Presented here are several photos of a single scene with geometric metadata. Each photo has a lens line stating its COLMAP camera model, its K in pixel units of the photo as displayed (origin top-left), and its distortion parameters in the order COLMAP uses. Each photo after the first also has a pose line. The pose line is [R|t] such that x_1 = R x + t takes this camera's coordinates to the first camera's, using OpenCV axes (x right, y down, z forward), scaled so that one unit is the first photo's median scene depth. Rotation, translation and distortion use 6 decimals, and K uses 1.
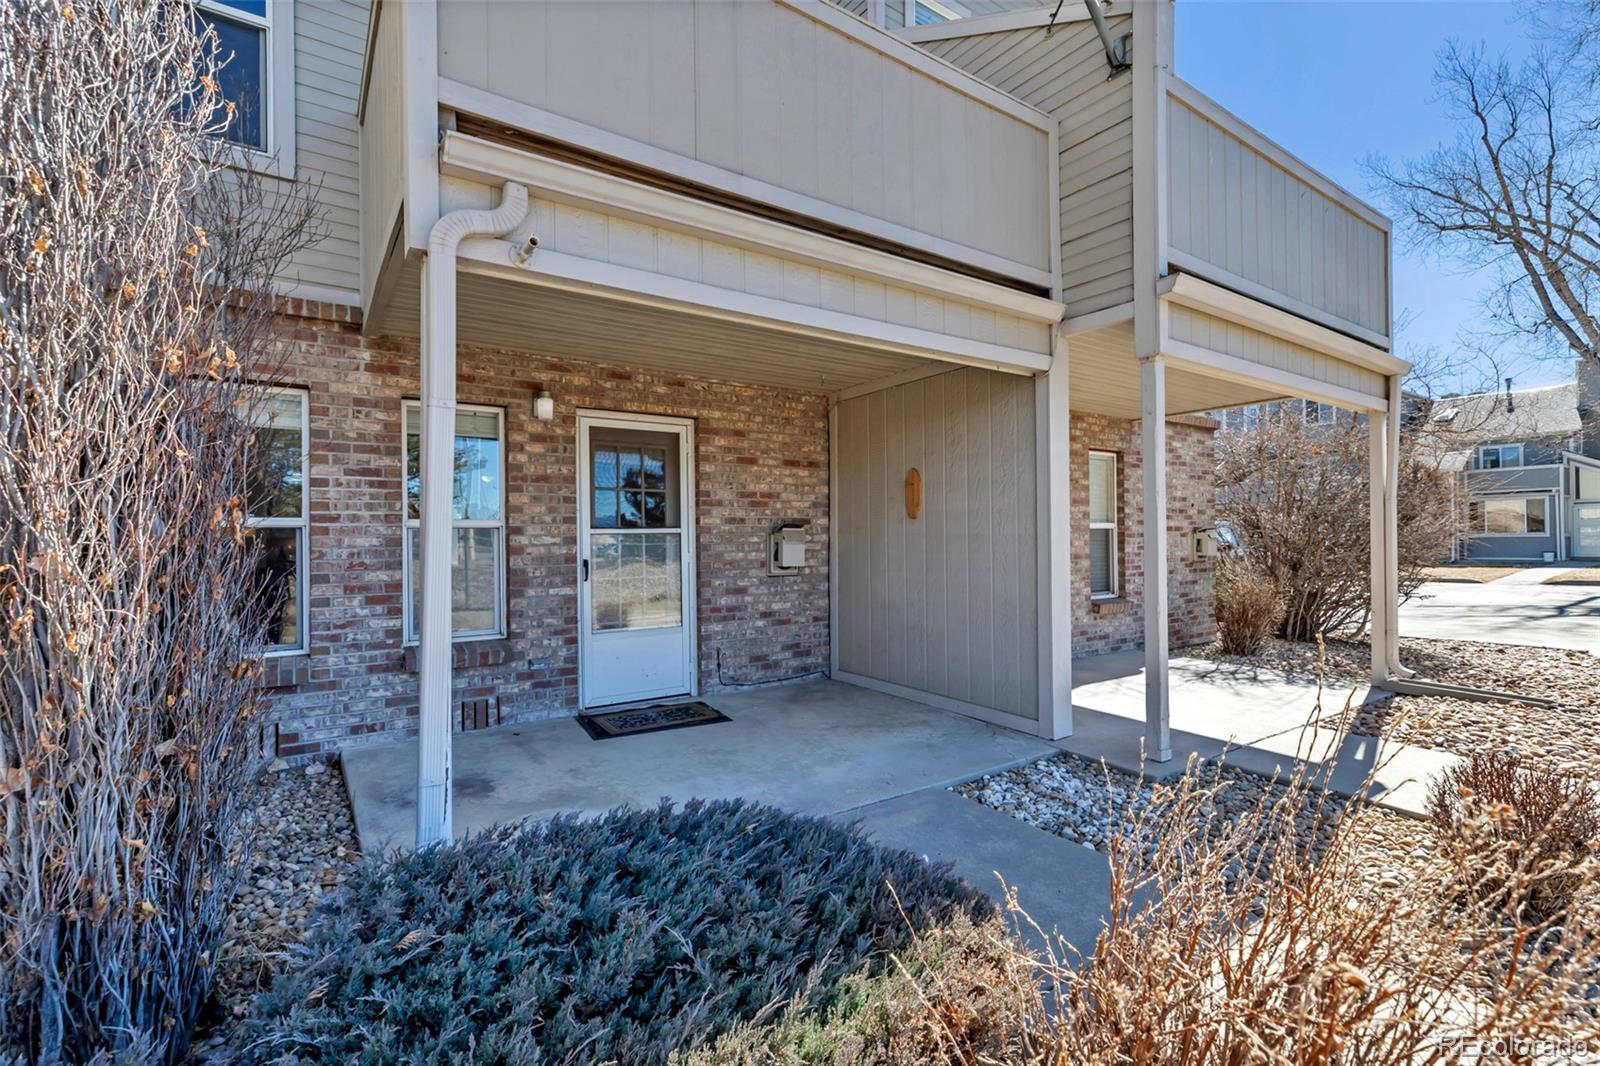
lens RADIAL K [[737.6, 0, 810.4], [0, 737.6, 535.6], [0, 0, 1]] dist [0.006541, -0.000747]
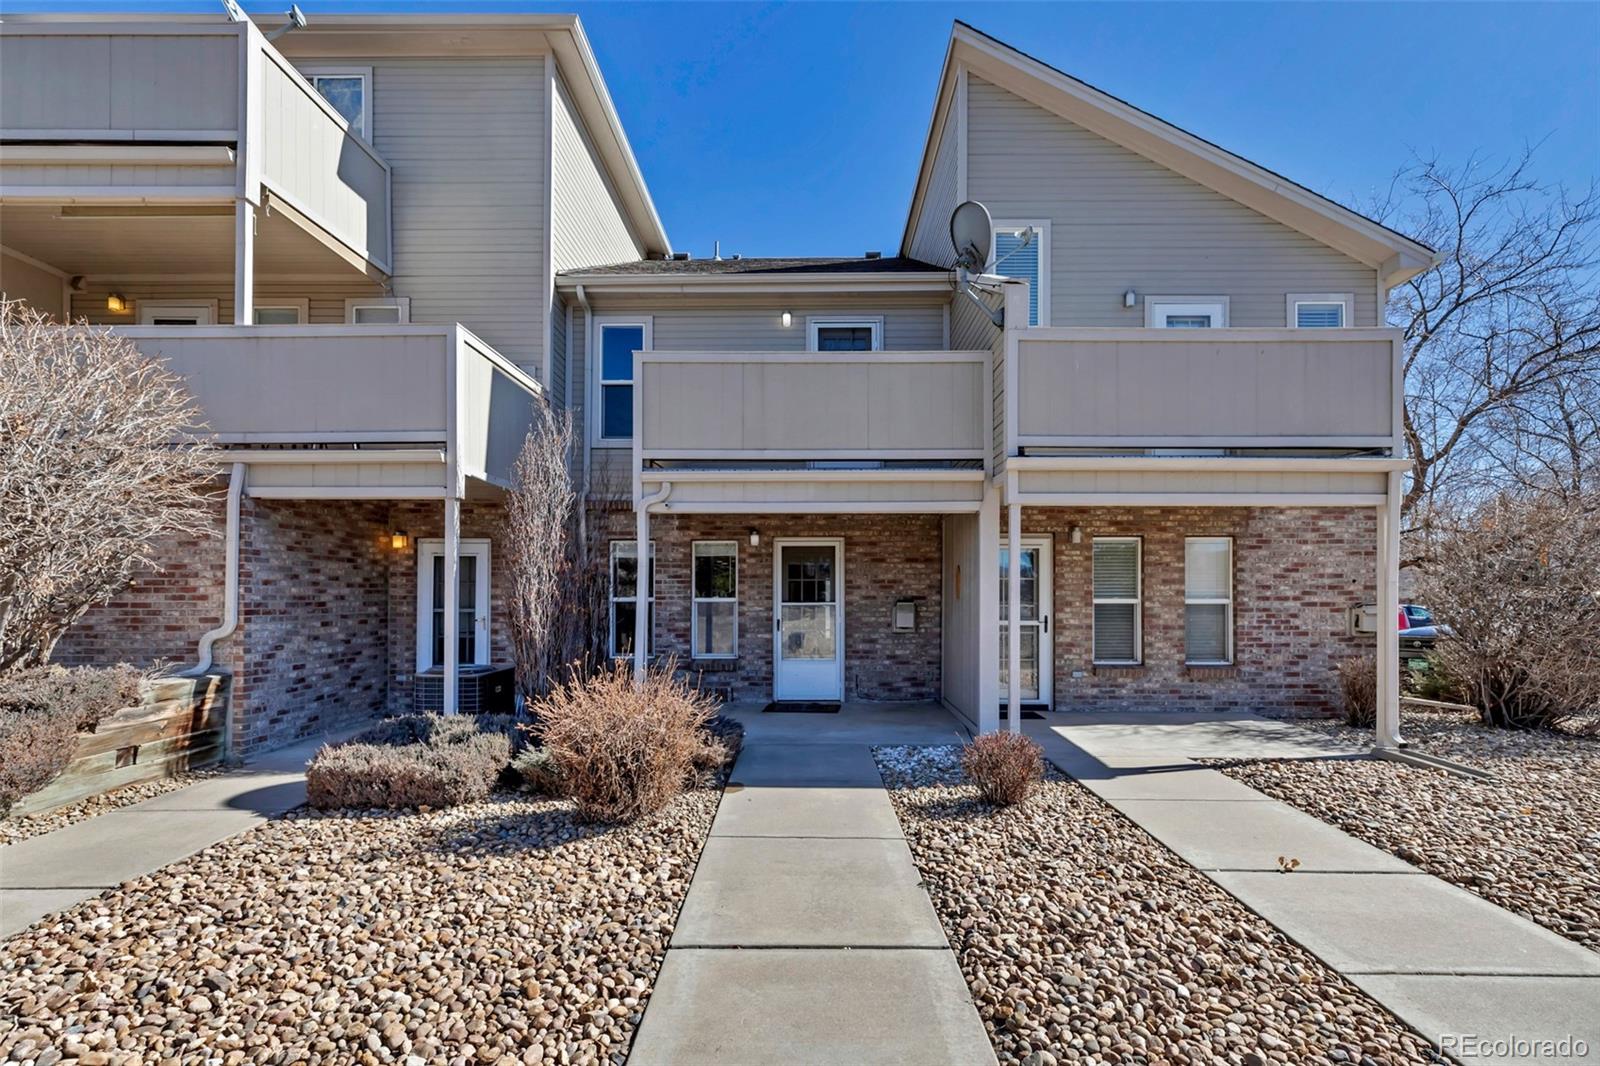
lens RADIAL K [[737.6, 0, 792.2], [0, 737.6, 584.3], [0, 0, 1]] dist [0.006541, -0.000747]
pose [[0.804821, 0.001718, -0.593516, 0.749177], [-0.004490, 0.999985, -0.003193, -0.045073], [0.593501, 0.005235, 0.804816, -0.422218]]
